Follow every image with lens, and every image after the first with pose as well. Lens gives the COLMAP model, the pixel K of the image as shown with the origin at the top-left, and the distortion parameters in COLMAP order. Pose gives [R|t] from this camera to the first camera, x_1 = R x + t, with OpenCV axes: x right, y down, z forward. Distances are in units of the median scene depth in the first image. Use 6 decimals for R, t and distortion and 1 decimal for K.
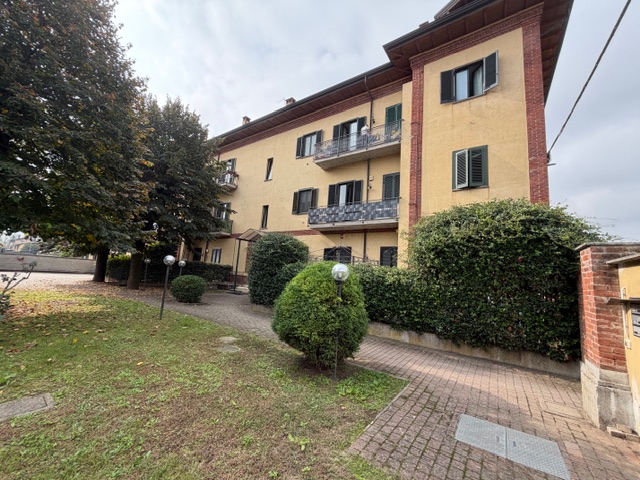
lens RADIAL K [[255.6, 0, 316.9], [0, 255.6, 239.9], [0, 0, 1]] dist [0.001308, -0.000267]
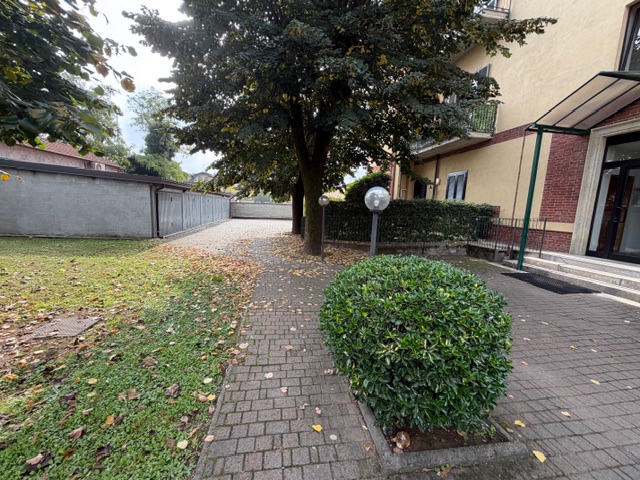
lens RADIAL K [[255.6, 0, 316.9], [0, 255.6, 239.9], [0, 0, 1]] dist [0.001308, -0.000267]
pose [[0.692757, 0.058320, -0.718809, -0.239756], [0.100979, 0.979061, 0.176755, 0.052740], [0.714067, -0.195033, 0.672362, 0.486581]]
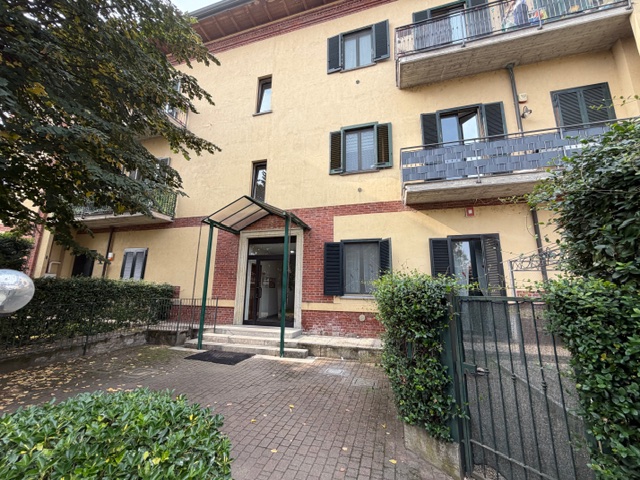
lens RADIAL K [[255.6, 0, 316.9], [0, 255.6, 239.9], [0, 0, 1]] dist [0.001308, -0.000267]
pose [[0.948710, 0.010092, 0.315988, -0.255670], [0.005343, 0.998836, -0.047945, 0.046393], [-0.316104, 0.047174, 0.947551, 0.508284]]
